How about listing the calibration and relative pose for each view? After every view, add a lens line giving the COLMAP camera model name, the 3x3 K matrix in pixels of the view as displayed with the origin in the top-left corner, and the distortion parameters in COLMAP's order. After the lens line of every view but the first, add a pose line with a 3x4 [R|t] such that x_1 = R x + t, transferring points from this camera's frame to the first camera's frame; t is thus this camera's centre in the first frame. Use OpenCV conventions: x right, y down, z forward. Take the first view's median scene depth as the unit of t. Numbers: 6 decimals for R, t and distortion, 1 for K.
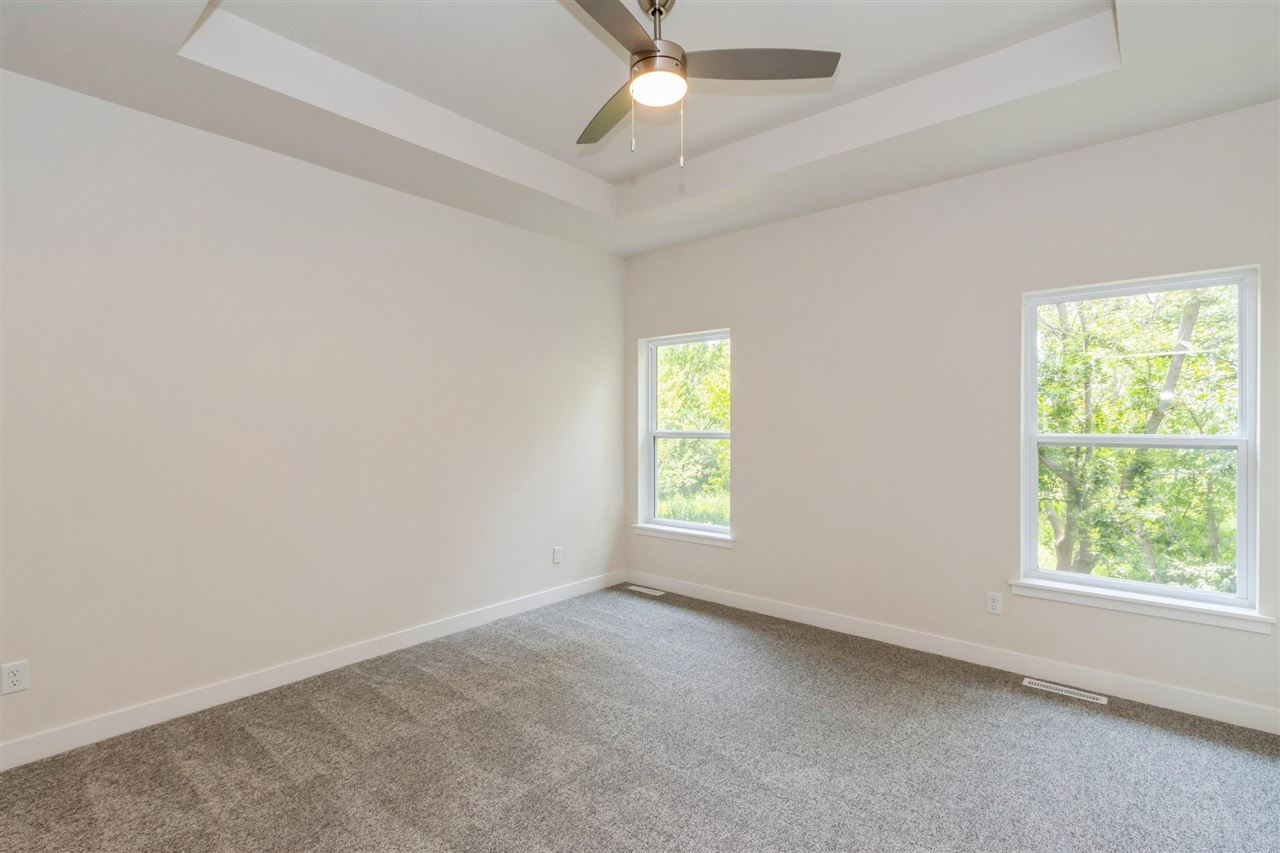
lens RADIAL K [[603.5, 0, 636.8], [0, 603.5, 425.6], [0, 0, 1]] dist [0.005233, -0.000533]
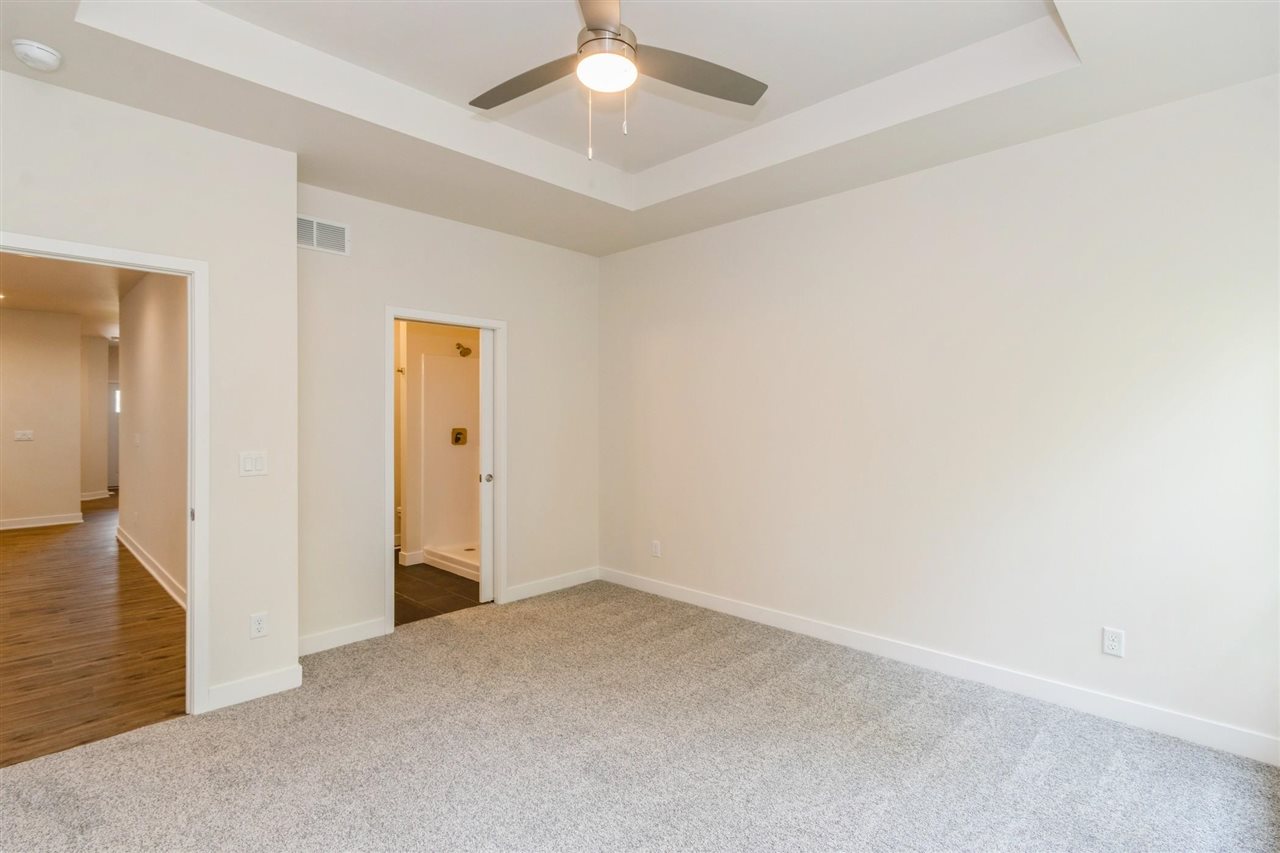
lens RADIAL K [[603.5, 0, 637.1], [0, 603.5, 422.1], [0, 0, 1]] dist [0.005233, -0.000533]
pose [[-0.065193, 0.006579, -0.997851, 0.669013], [-0.004704, 0.999965, 0.006901, -0.006308], [0.997862, 0.005144, -0.065160, 0.765700]]
